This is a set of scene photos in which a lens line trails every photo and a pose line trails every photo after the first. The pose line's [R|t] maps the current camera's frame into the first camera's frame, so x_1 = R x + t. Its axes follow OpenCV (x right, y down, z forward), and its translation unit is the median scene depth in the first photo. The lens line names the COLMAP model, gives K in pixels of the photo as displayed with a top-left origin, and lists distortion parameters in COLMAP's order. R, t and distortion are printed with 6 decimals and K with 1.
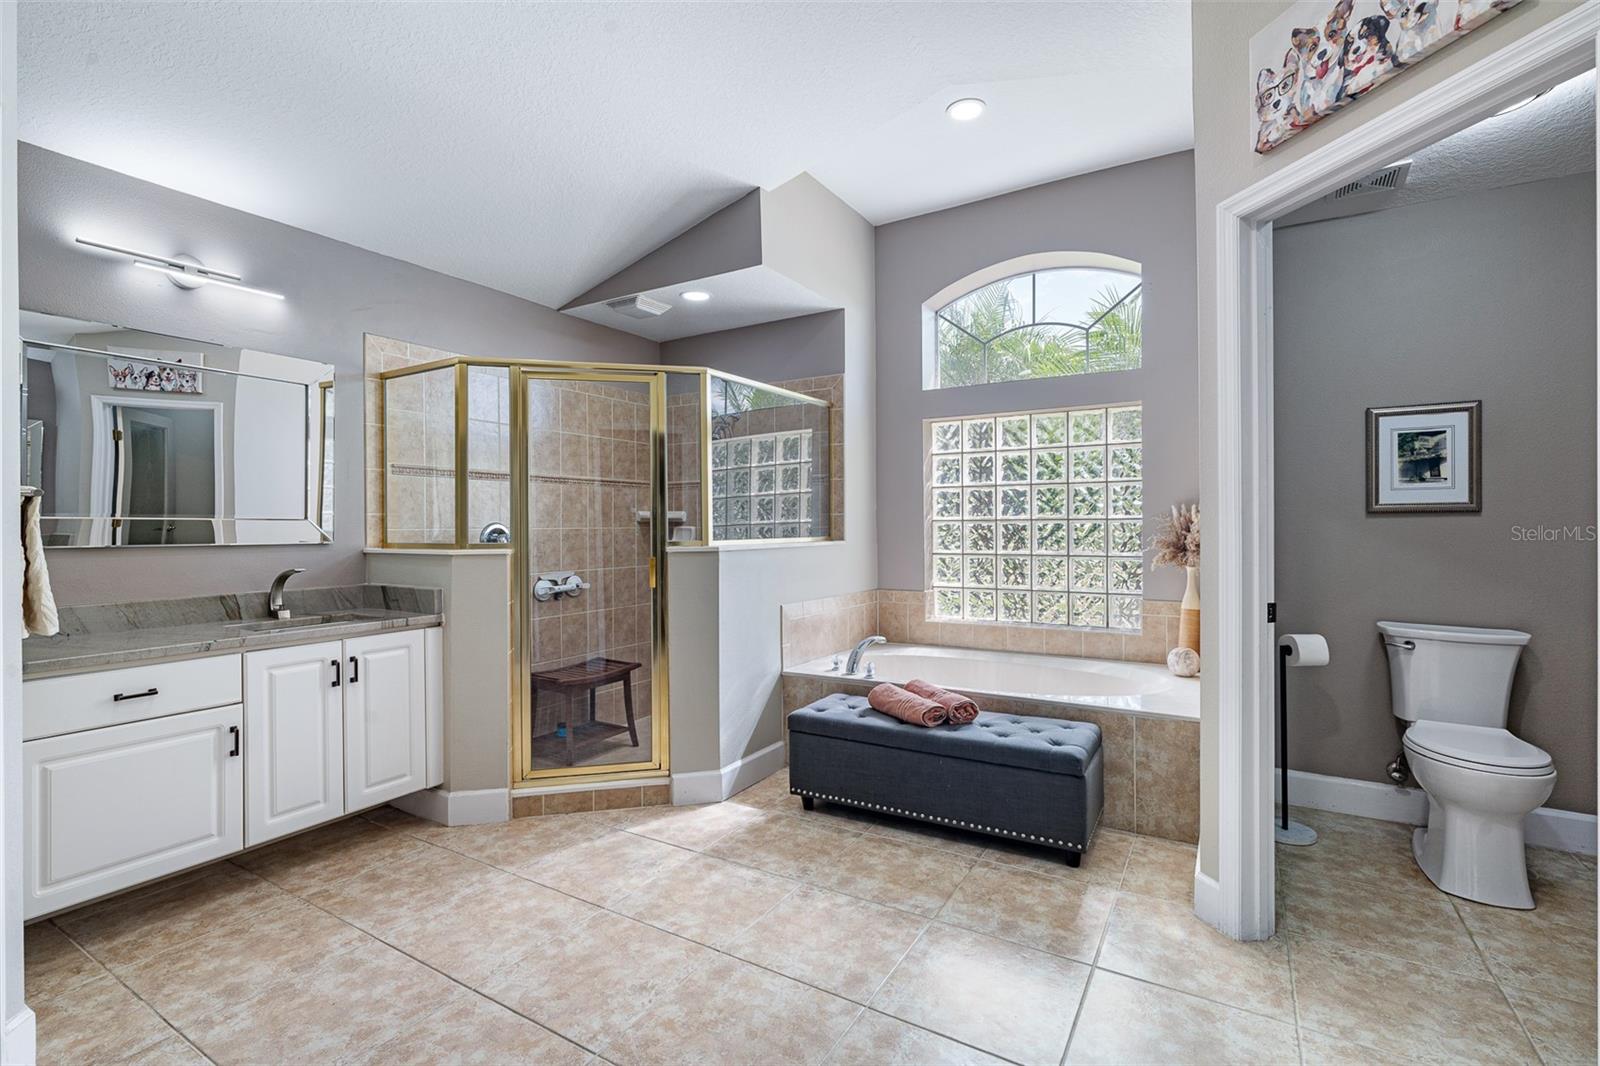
lens RADIAL K [[715.6, 0, 800.0], [0, 715.6, 533.0], [0, 0, 1]] dist [-0.003838, 0.001268]
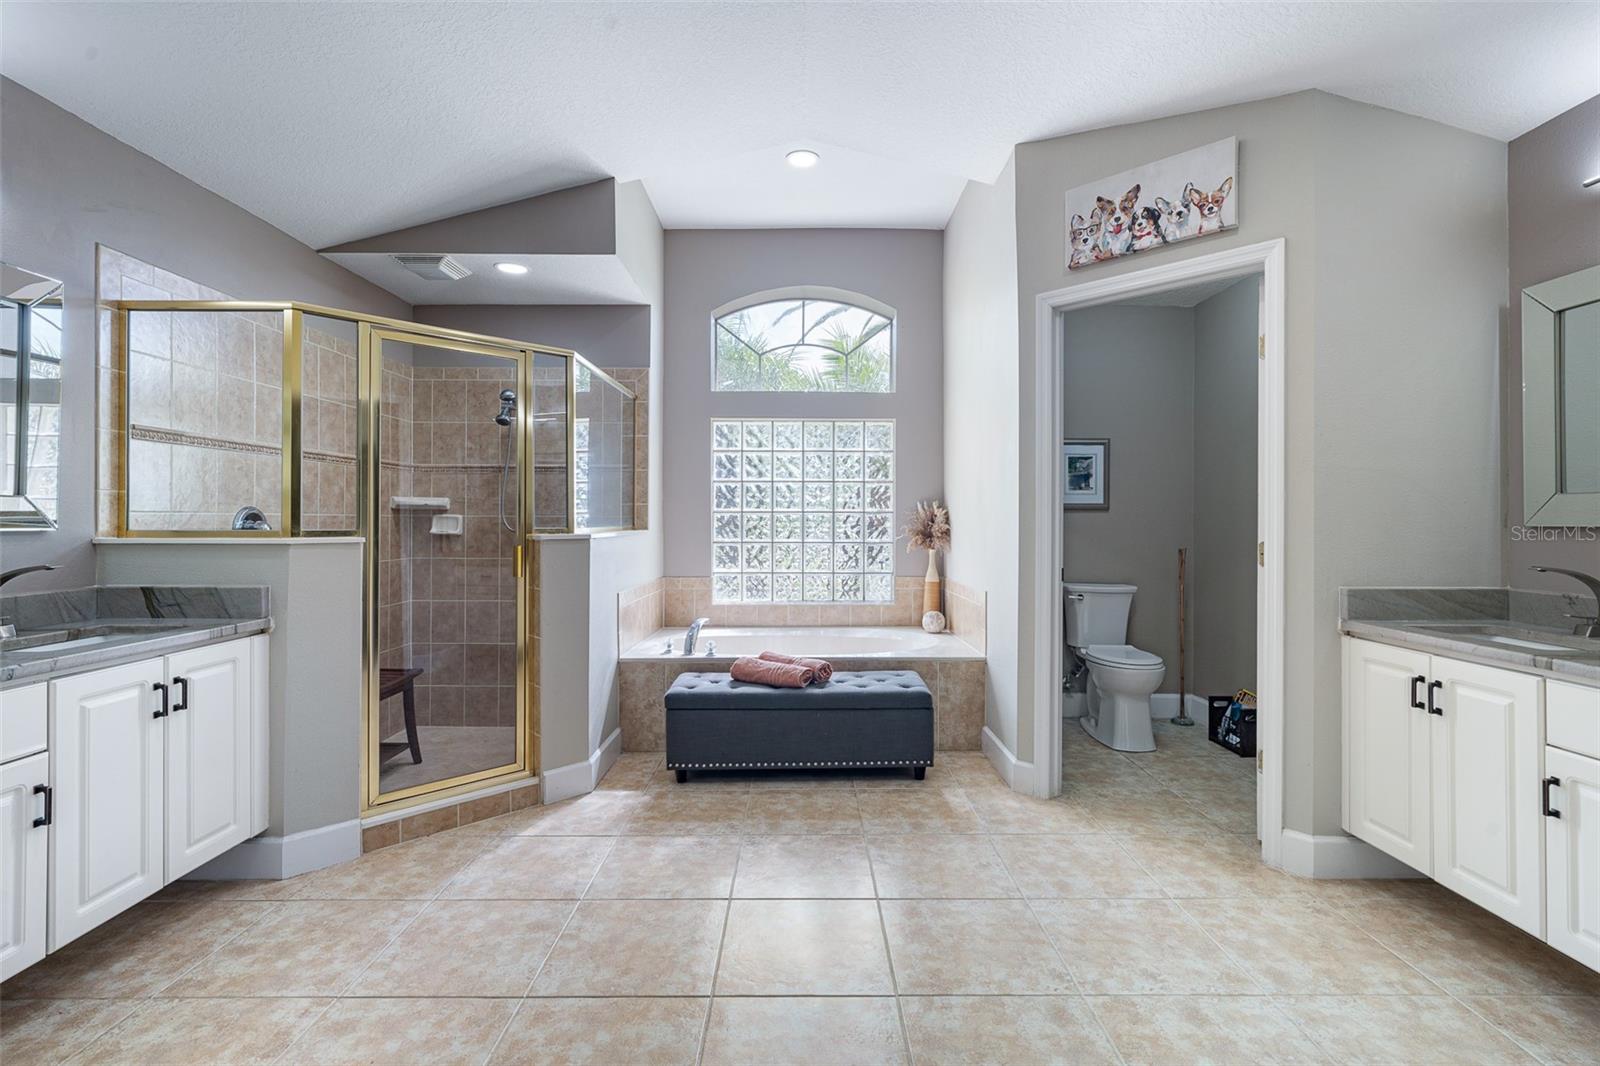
lens RADIAL K [[719.5, 0, 803.4], [0, 719.5, 524.9], [0, 0, 1]] dist [-0.008700, 0.004649]
pose [[0.856020, 0.004360, 0.516925, -0.425535], [-0.002299, 0.999987, -0.004627, 0.011697], [-0.516938, 0.002772, 0.856018, -0.002599]]
